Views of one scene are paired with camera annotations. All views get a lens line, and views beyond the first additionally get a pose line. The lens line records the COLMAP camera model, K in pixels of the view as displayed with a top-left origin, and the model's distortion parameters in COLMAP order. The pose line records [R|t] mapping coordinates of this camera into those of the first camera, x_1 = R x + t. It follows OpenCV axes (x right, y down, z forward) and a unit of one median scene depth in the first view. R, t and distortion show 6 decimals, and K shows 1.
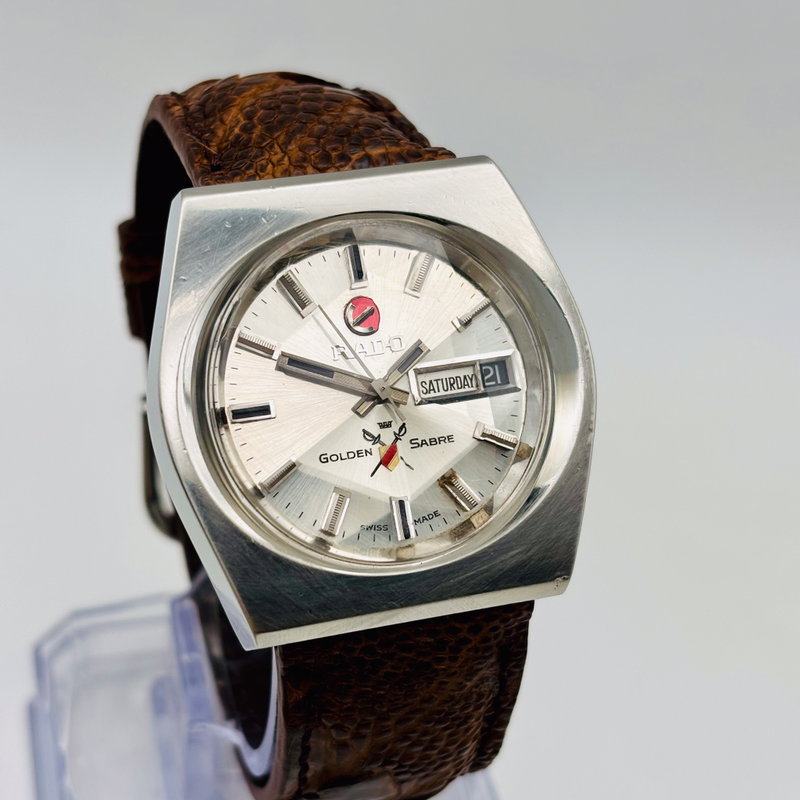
lens RADIAL K [[1782.5, 0, 384.9], [0, 1782.5, 388.5], [0, 0, 1]] dist [0.455695, 0.000000]
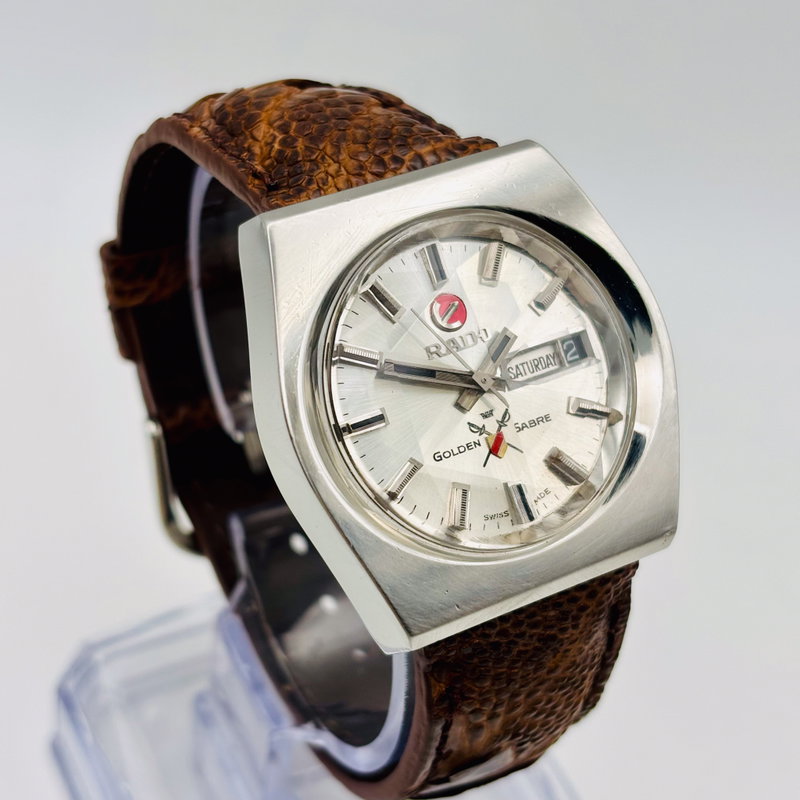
lens RADIAL K [[1782.5, 0, 407.2], [0, 1782.5, 386.5], [0, 0, 1]] dist [0.455695, 0.000000]
pose [[0.969309, -0.153660, 0.191911, -0.233458], [0.147078, 0.987951, 0.048168, -0.050685], [-0.197000, -0.018464, 0.980230, 0.003490]]
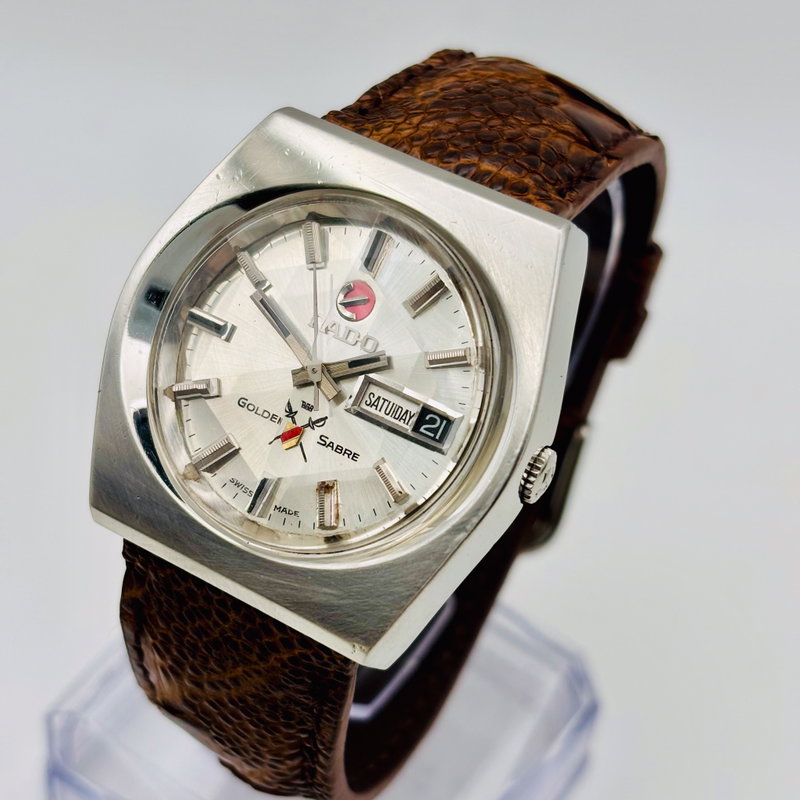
lens RADIAL K [[1782.5, 0, 374.6], [0, 1782.5, 398.0], [0, 0, 1]] dist [0.455695, 0.000000]
pose [[0.664000, 0.494286, -0.561057, 0.550291], [-0.493910, 0.853285, 0.167202, -0.159228], [0.561388, 0.166089, 0.810714, 0.230727]]
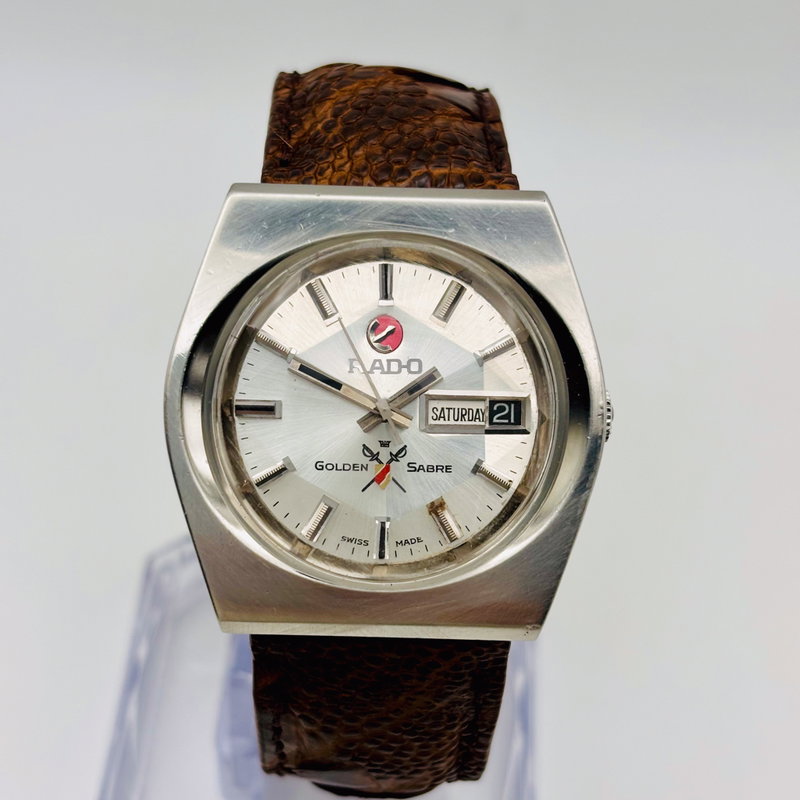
lens RADIAL K [[1782.5, 0, 396.8], [0, 1782.5, 405.1], [0, 0, 1]] dist [0.455695, 0.000000]
pose [[0.956900, 0.183484, -0.225115, 0.225577], [-0.164632, 0.981272, 0.100004, -0.101590], [0.239248, -0.058633, 0.969187, 0.017725]]
